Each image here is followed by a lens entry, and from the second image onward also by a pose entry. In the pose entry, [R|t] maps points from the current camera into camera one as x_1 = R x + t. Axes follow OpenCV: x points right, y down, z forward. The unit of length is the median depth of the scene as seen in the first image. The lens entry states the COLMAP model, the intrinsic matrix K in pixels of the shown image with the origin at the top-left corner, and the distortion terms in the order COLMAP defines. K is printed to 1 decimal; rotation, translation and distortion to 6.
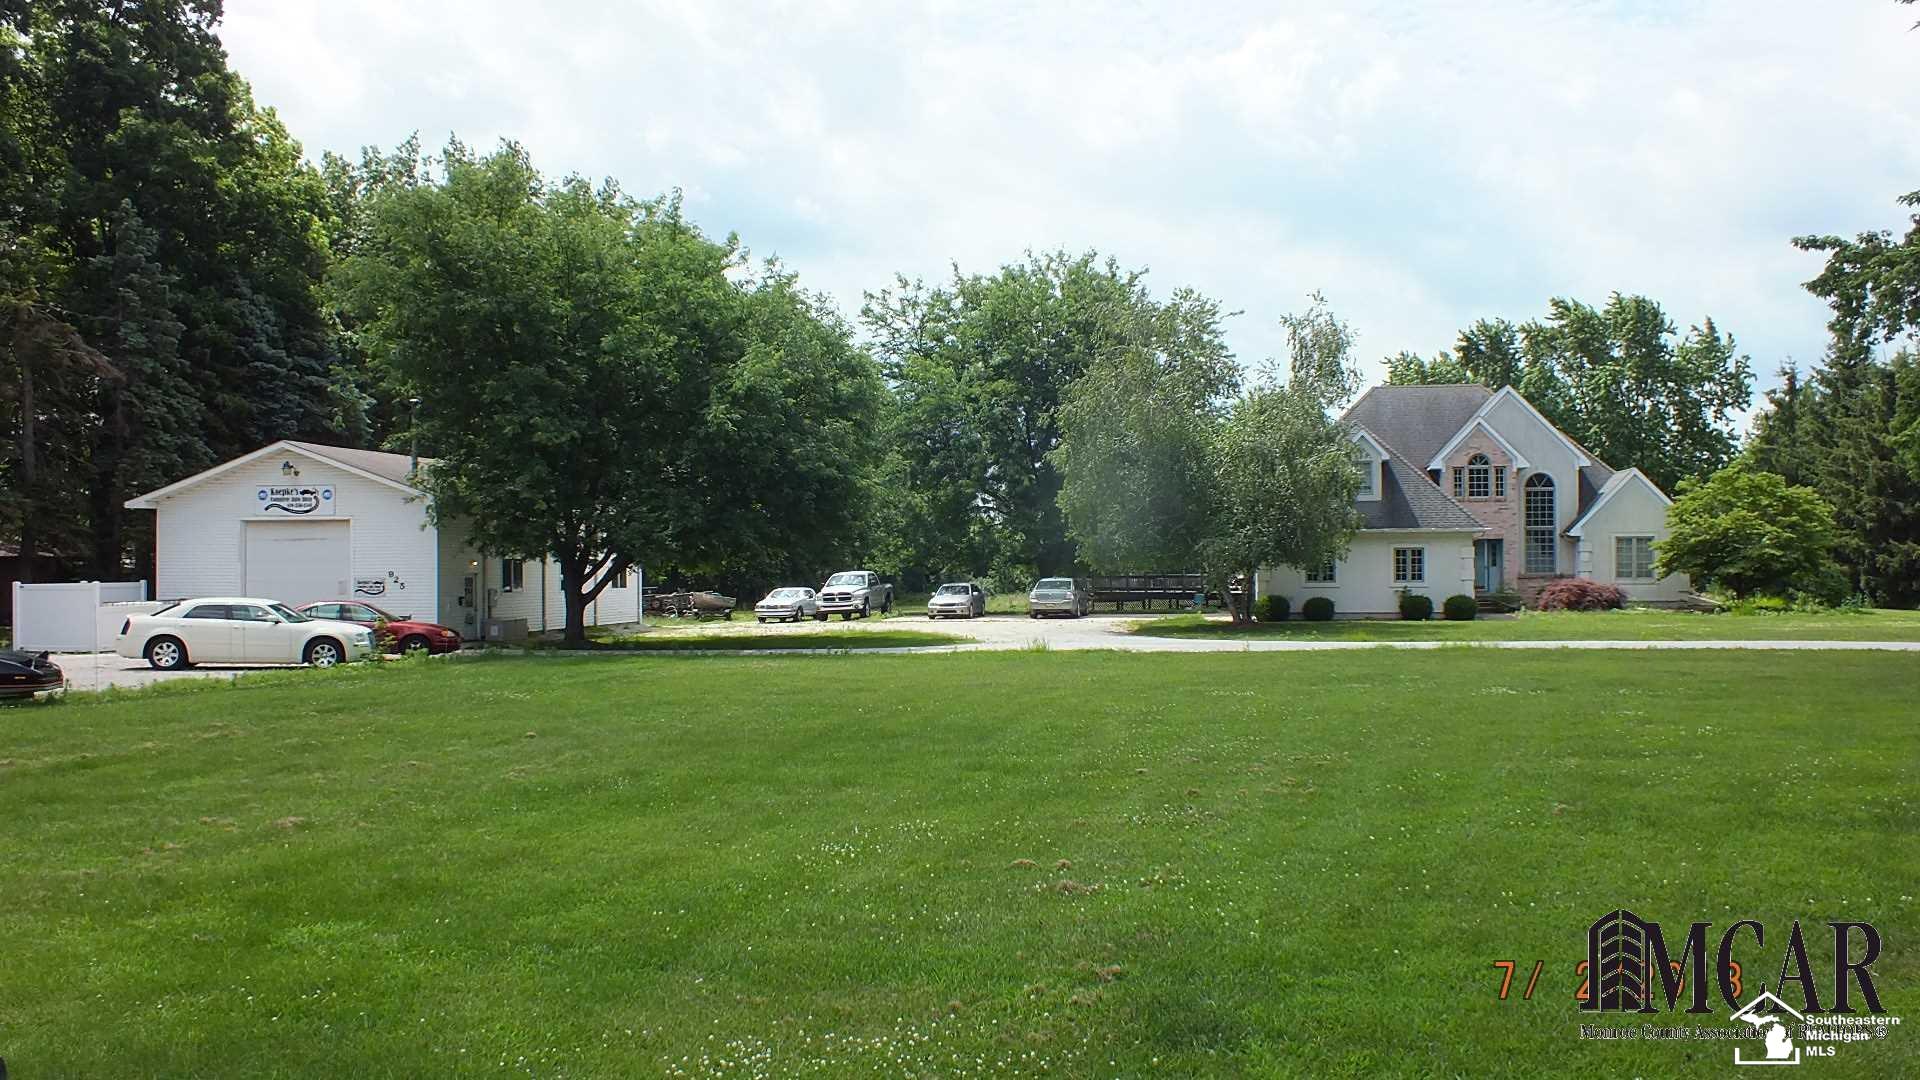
lens RADIAL K [[1503.2, 0, 1058.6], [0, 1503.2, 552.5], [0, 0, 1]] dist [-0.053727, 0.025526]
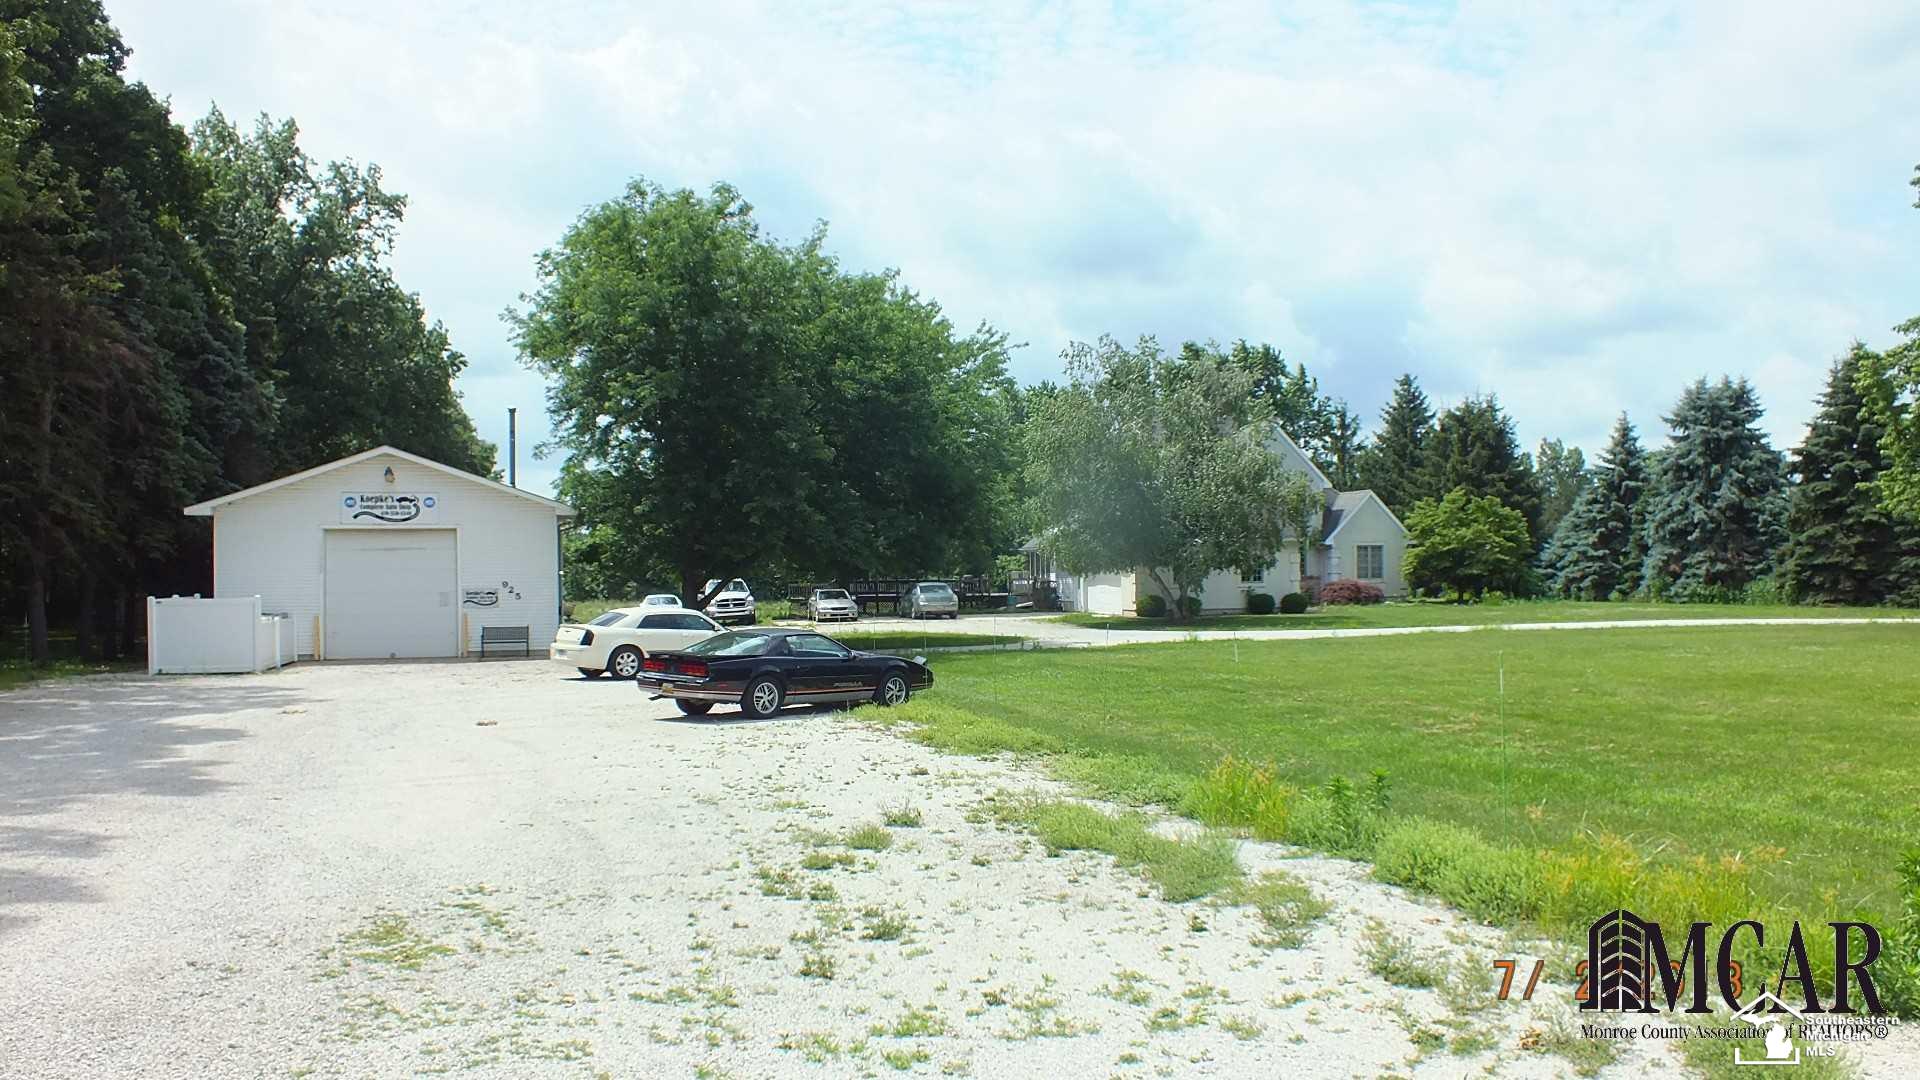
lens RADIAL K [[1503.2, 0, 957.5], [0, 1503.2, 544.2], [0, 0, 1]] dist [-0.053727, 0.025526]
pose [[0.919623, -0.000237, 0.392803, -0.463367], [0.004165, 0.999949, -0.009147, -0.001433], [-0.392781, 0.010048, 0.919577, -0.017947]]
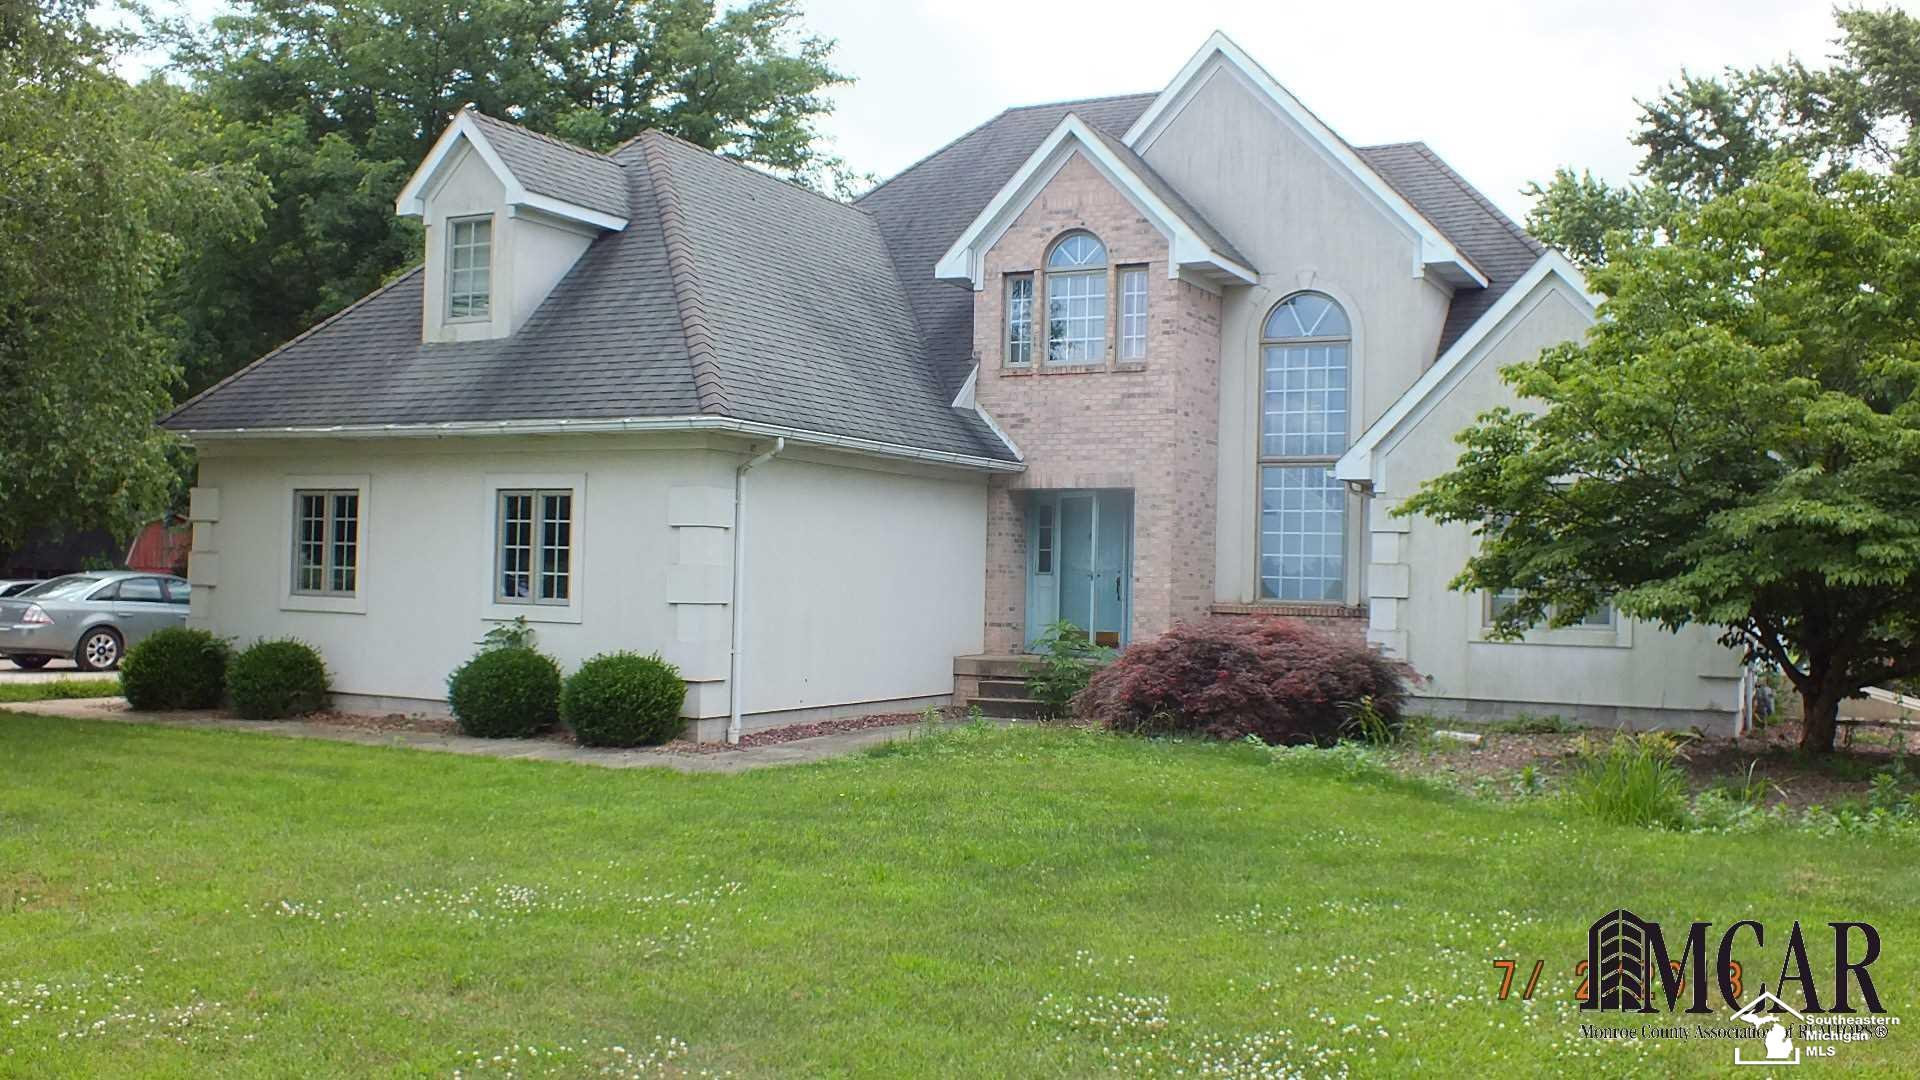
lens RADIAL K [[1736.2, 0, 960.3], [0, 1736.2, 536.9], [0, 0, 1]] dist [0.007410, 0.001565]
pose [[0.944562, 0.021913, -0.327601, 0.430886], [-0.028865, 0.999449, -0.016374, 0.009771], [0.327062, 0.024923, 0.944674, 0.711202]]
